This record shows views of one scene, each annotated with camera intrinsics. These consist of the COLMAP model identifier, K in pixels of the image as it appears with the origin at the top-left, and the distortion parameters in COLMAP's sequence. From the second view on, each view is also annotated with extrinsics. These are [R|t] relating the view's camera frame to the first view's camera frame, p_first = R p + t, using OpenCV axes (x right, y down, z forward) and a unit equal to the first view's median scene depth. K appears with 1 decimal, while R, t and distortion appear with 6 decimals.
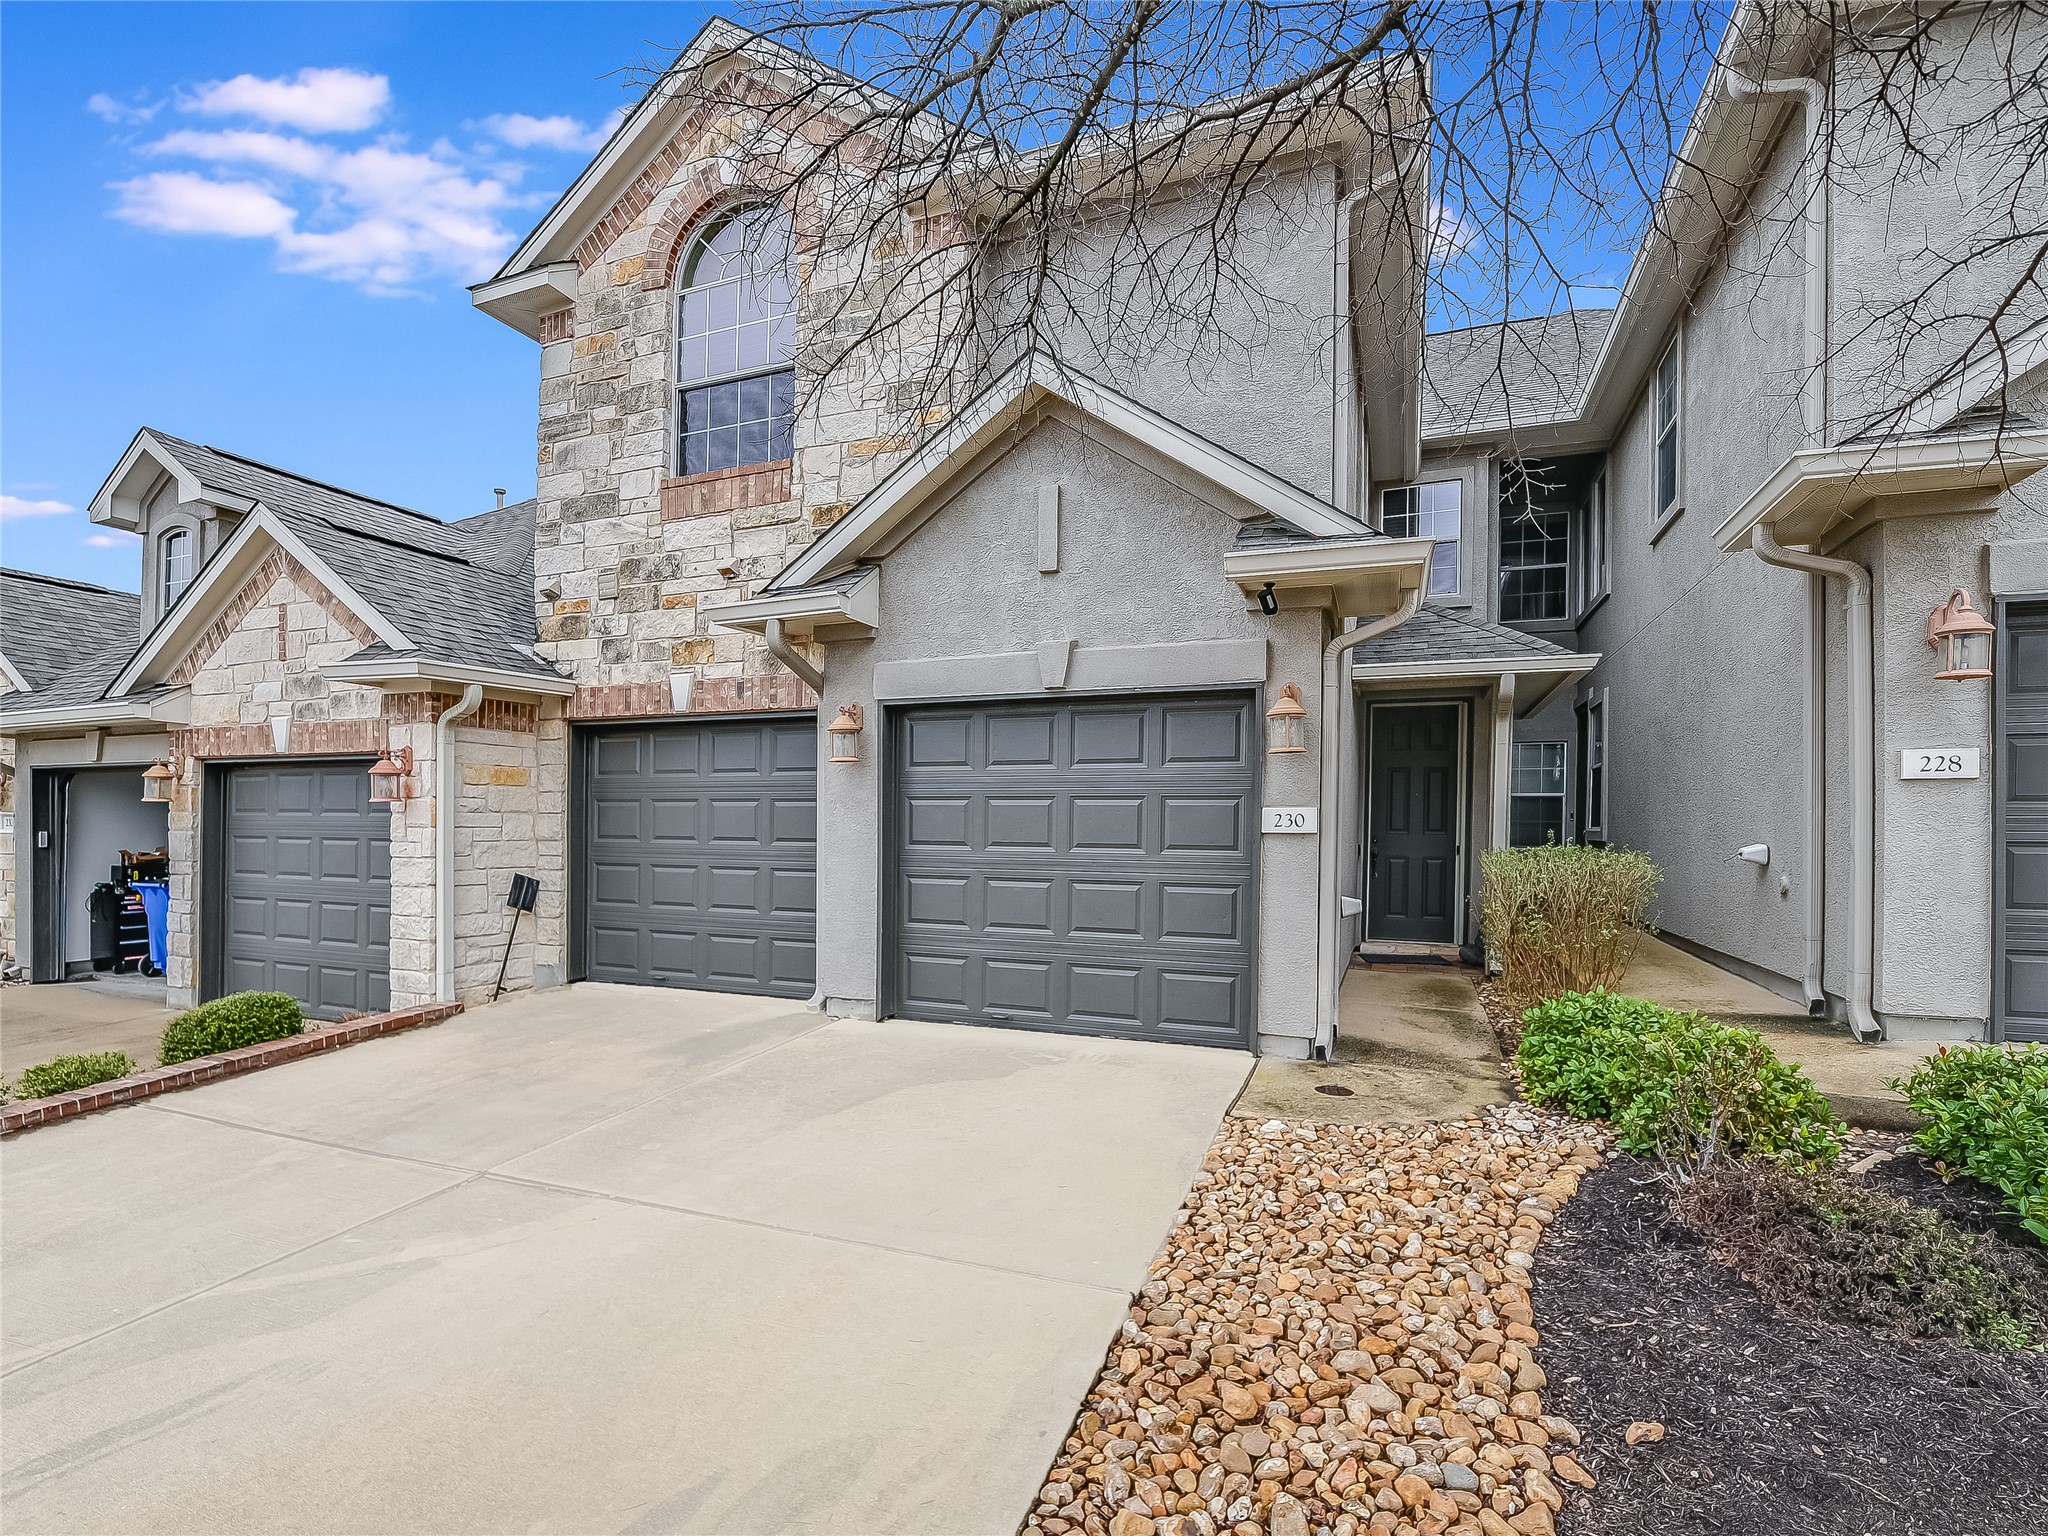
lens RADIAL K [[959.7, 0, 1022.0], [0, 959.7, 839.7], [0, 0, 1]] dist [-0.013210, 0.000004]
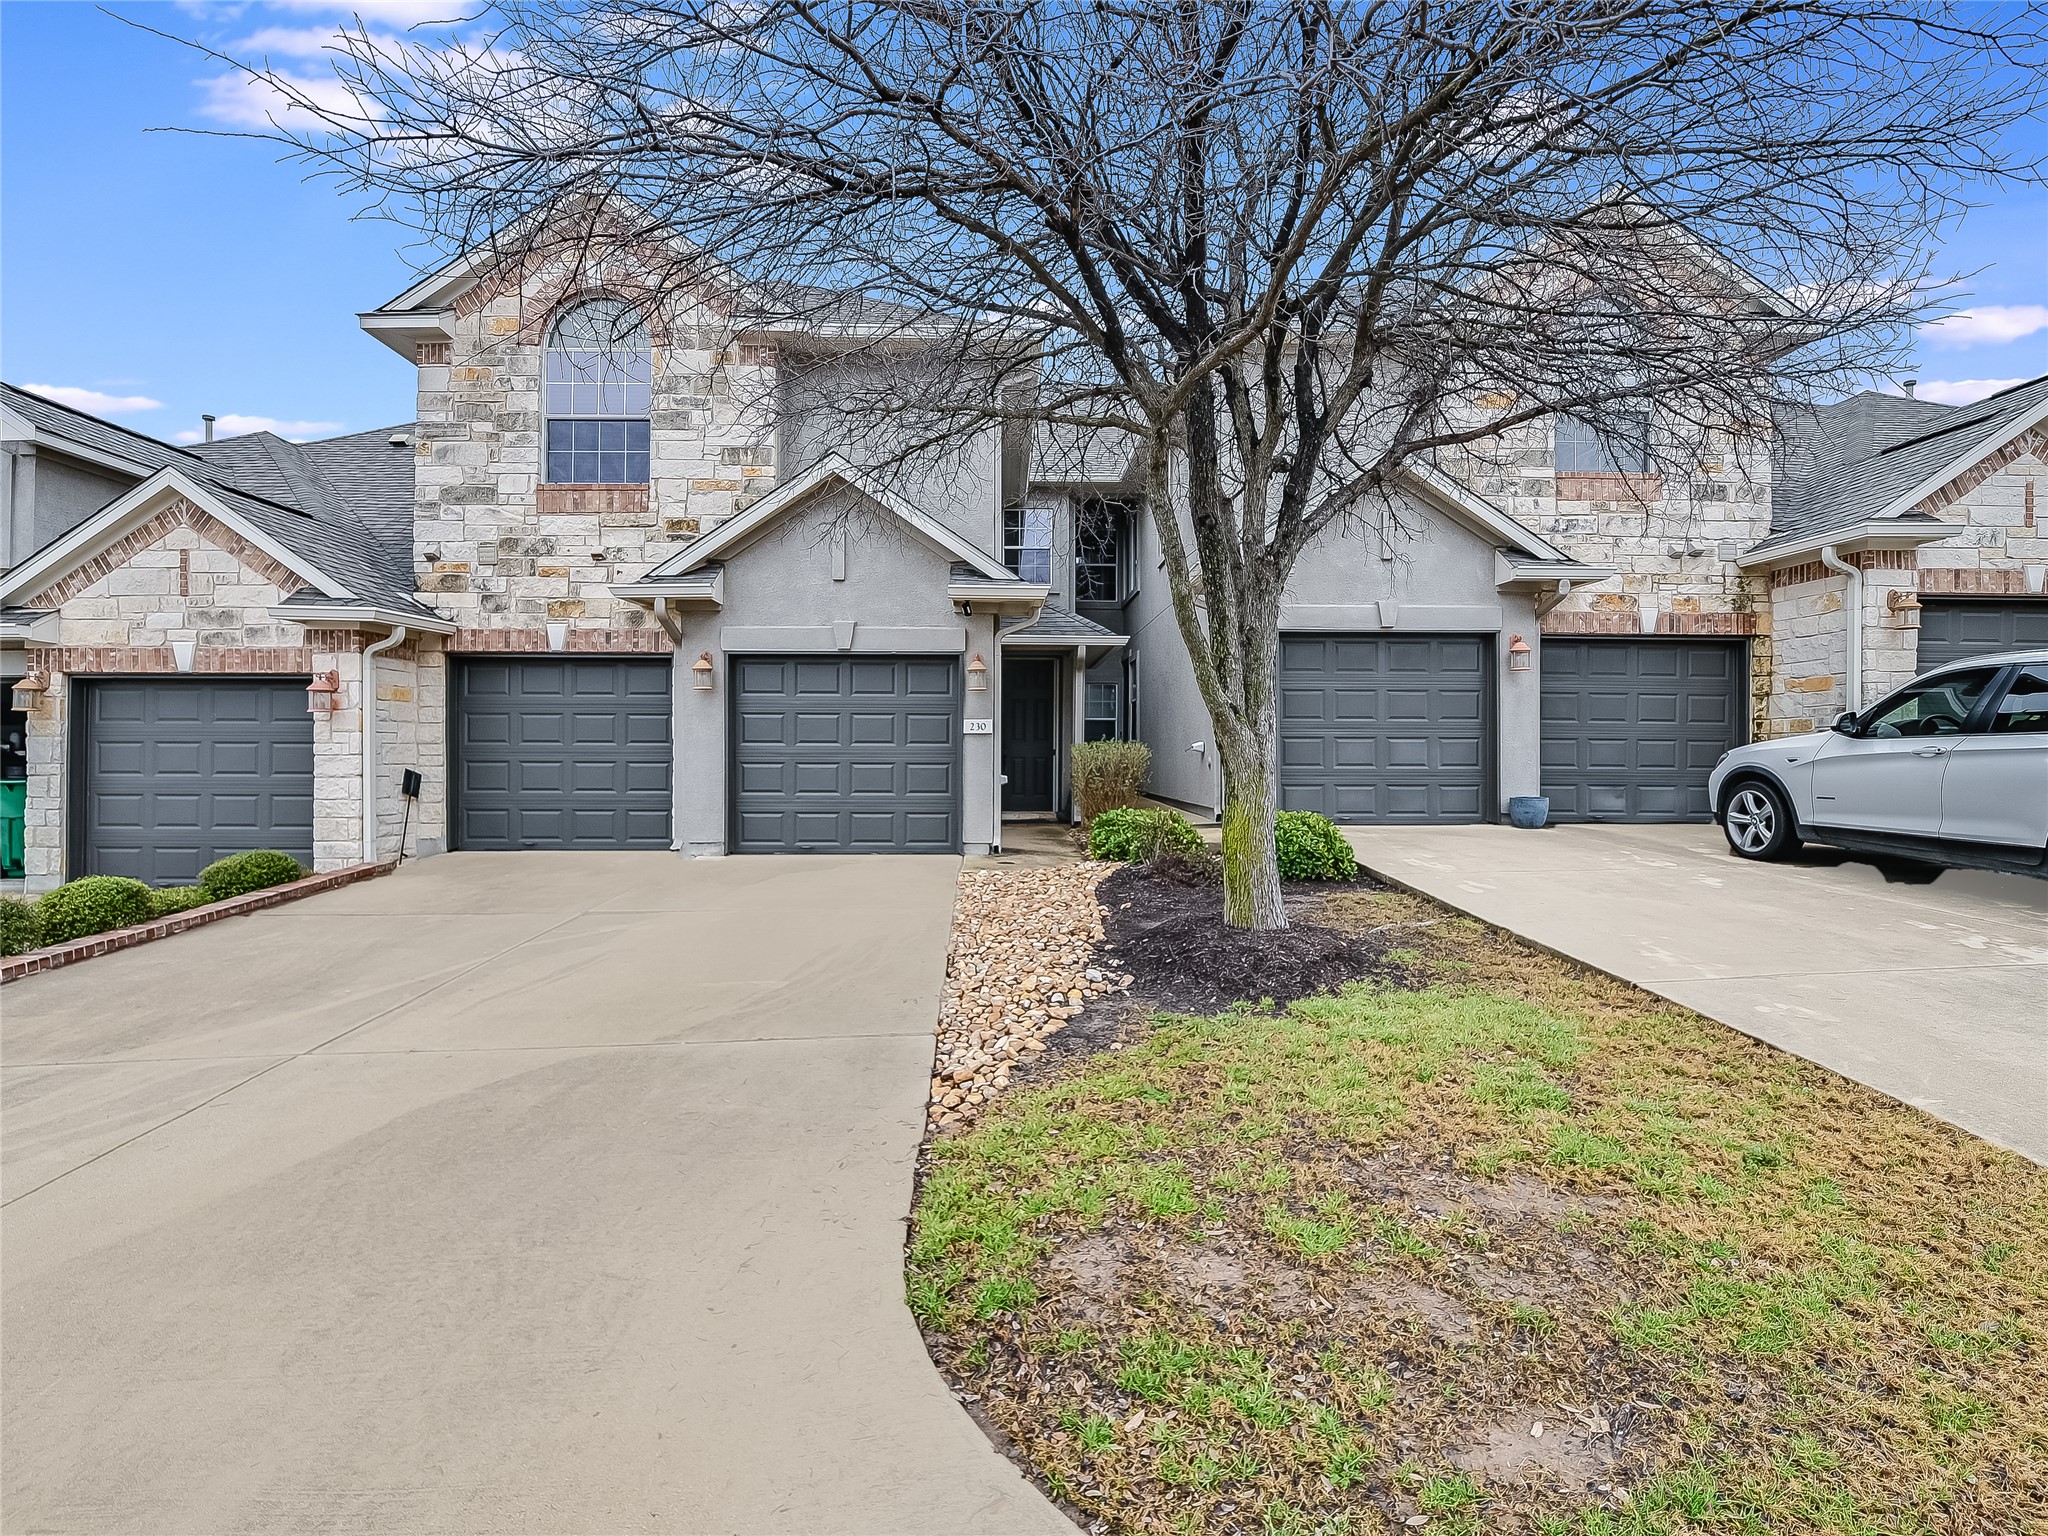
lens RADIAL K [[1452.1, 0, 1024.0], [0, 1452.1, 768.0], [0, 0, 1]] dist [-0.048215, -0.001204]
pose [[0.907909, -0.002582, 0.419160, -0.613206], [0.011723, 0.999746, -0.019233, 0.085922], [-0.419004, 0.022375, 0.907709, -1.189603]]
